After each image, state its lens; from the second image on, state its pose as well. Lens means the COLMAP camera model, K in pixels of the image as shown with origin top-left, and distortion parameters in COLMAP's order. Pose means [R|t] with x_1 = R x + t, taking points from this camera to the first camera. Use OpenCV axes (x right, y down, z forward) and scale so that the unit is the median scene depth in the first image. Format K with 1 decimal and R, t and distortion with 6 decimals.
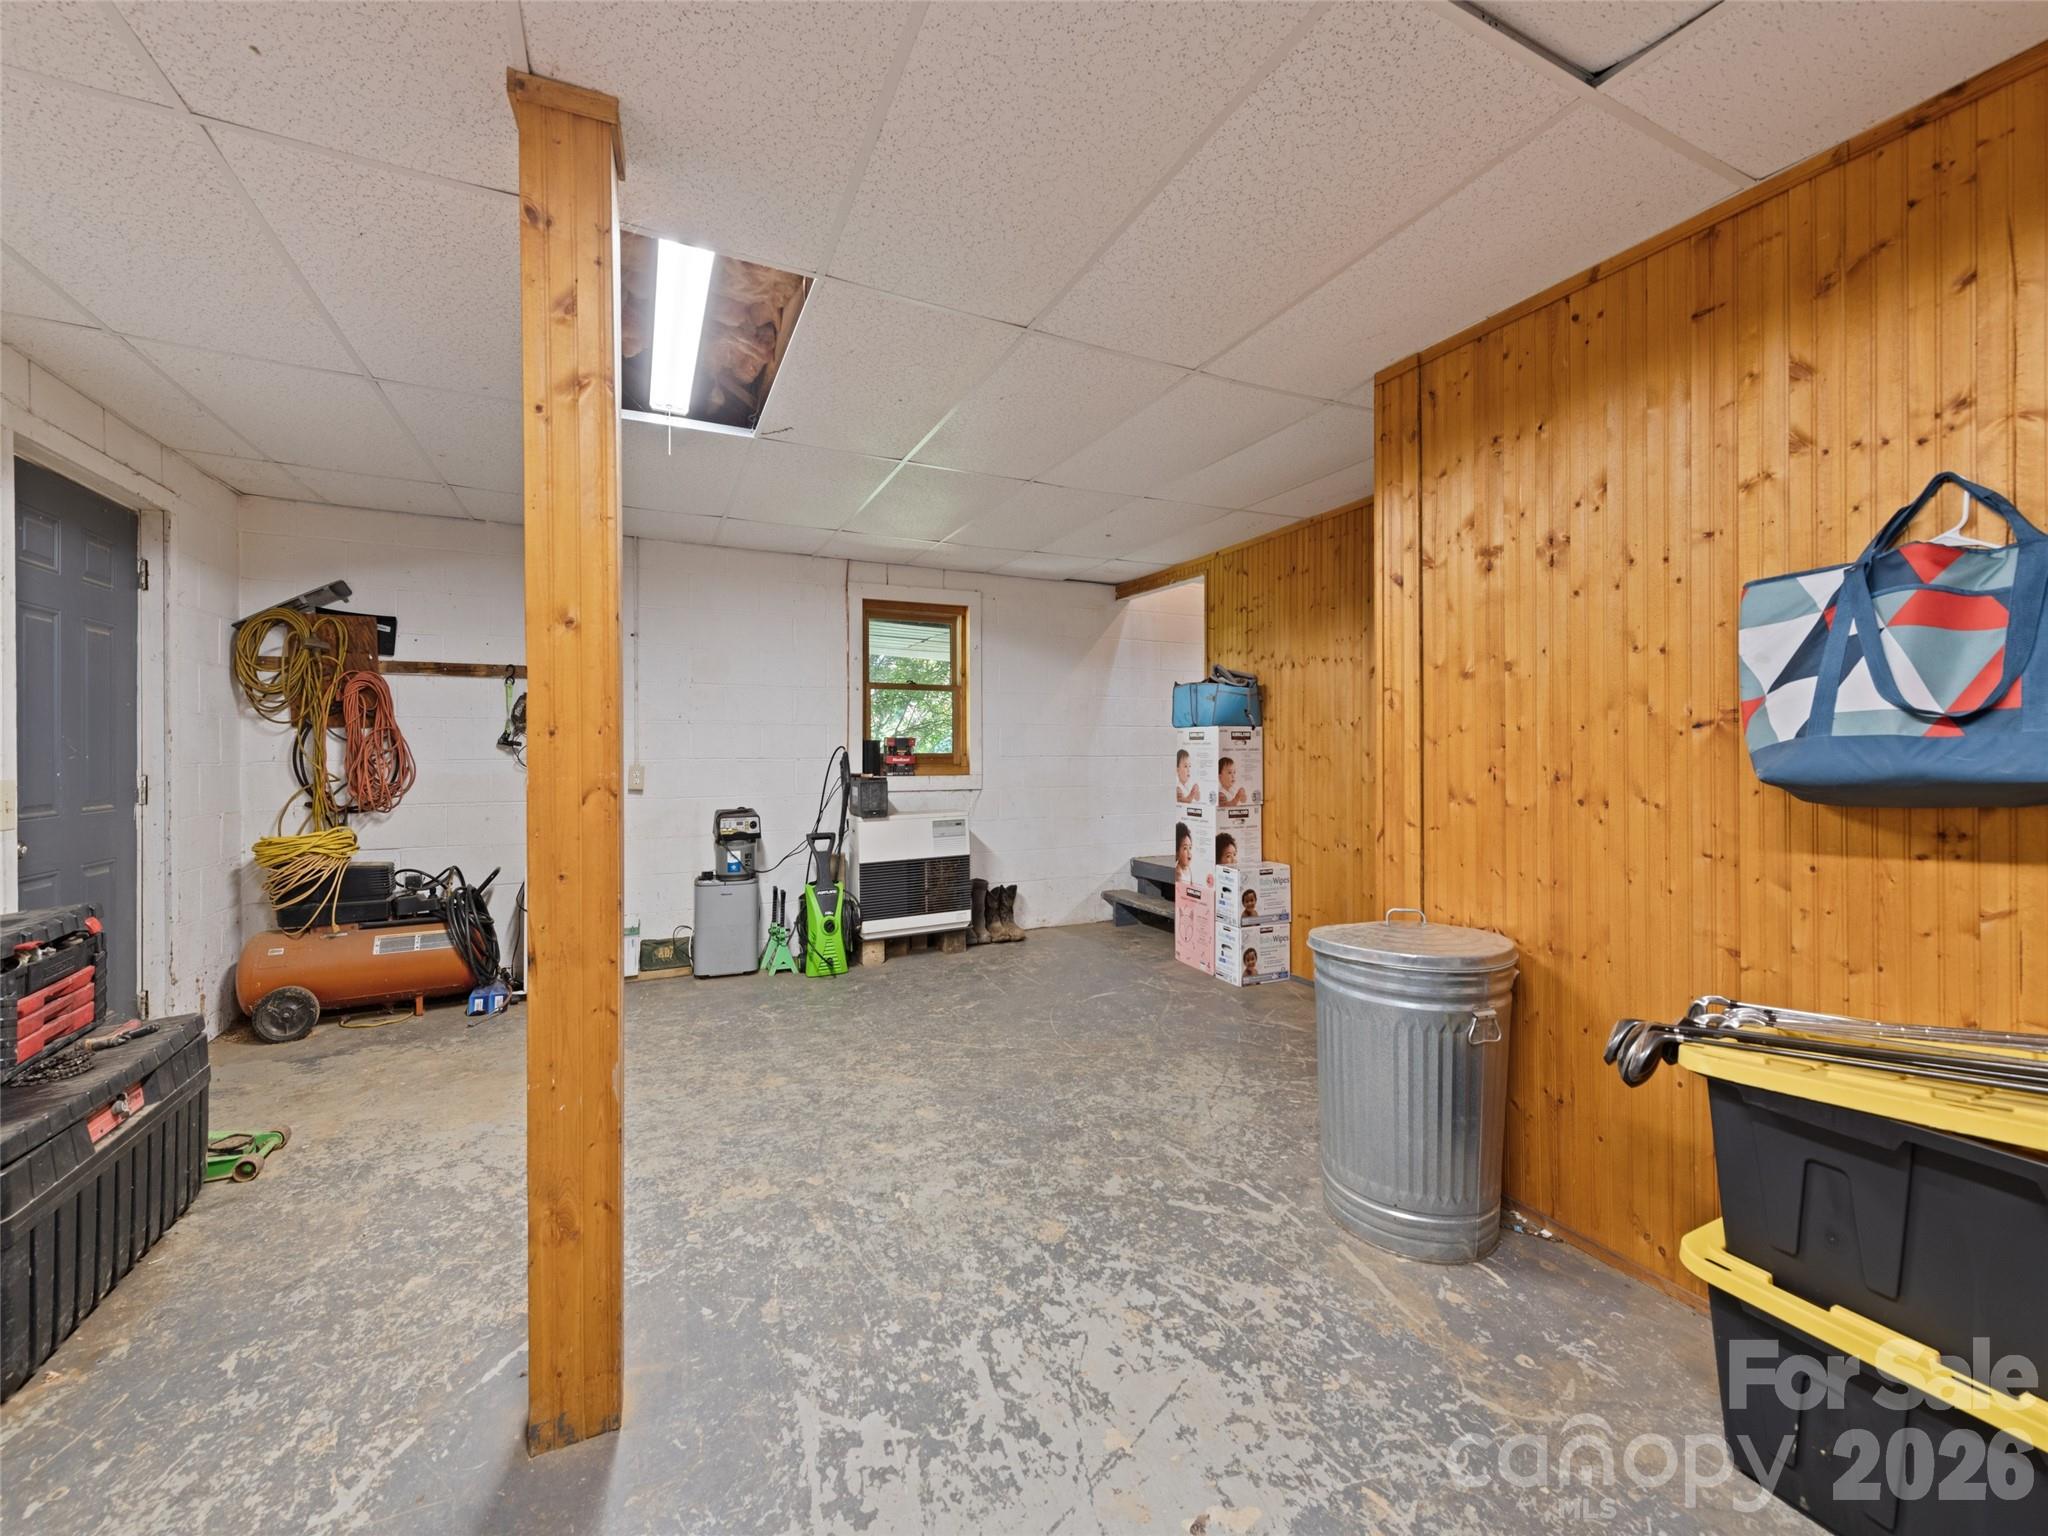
lens RADIAL K [[806.3, 0, 1024.0], [0, 806.3, 768.0], [0, 0, 1]] dist [0.015585, -0.004464]
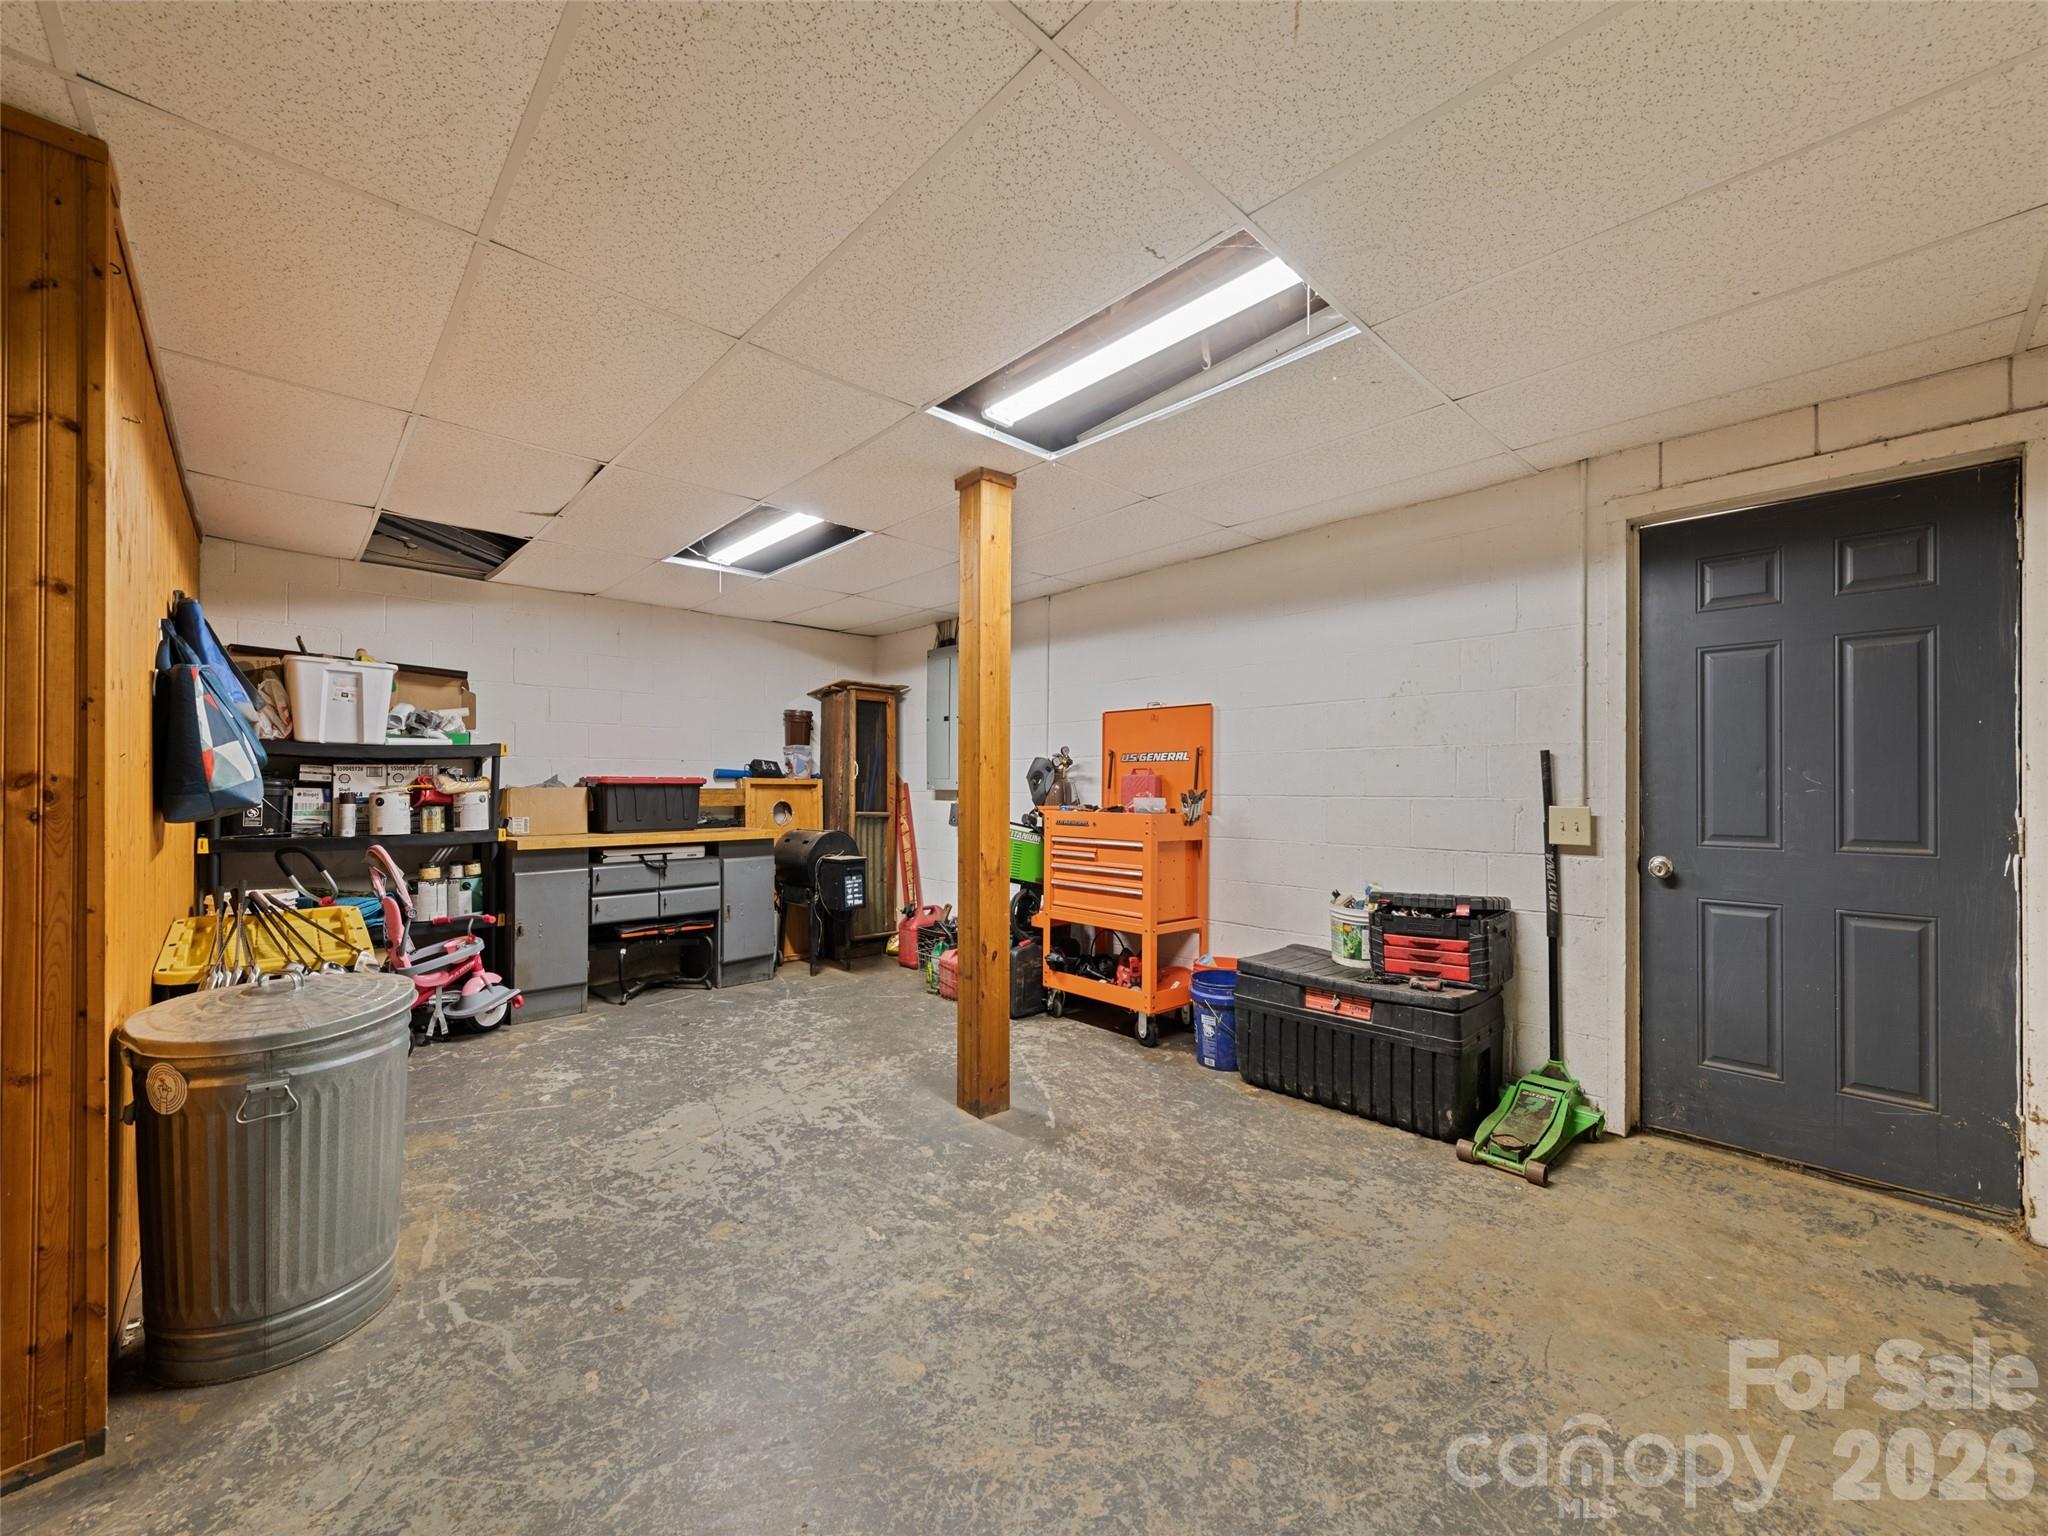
lens RADIAL K [[806.3, 0, 1024.0], [0, 806.3, 768.0], [0, 0, 1]] dist [0.015585, -0.004464]
pose [[-0.955024, -0.003448, -0.296509, -0.026841], [-0.004584, 0.999985, 0.003137, -0.049364], [0.296493, 0.004355, -0.955025, 2.107315]]
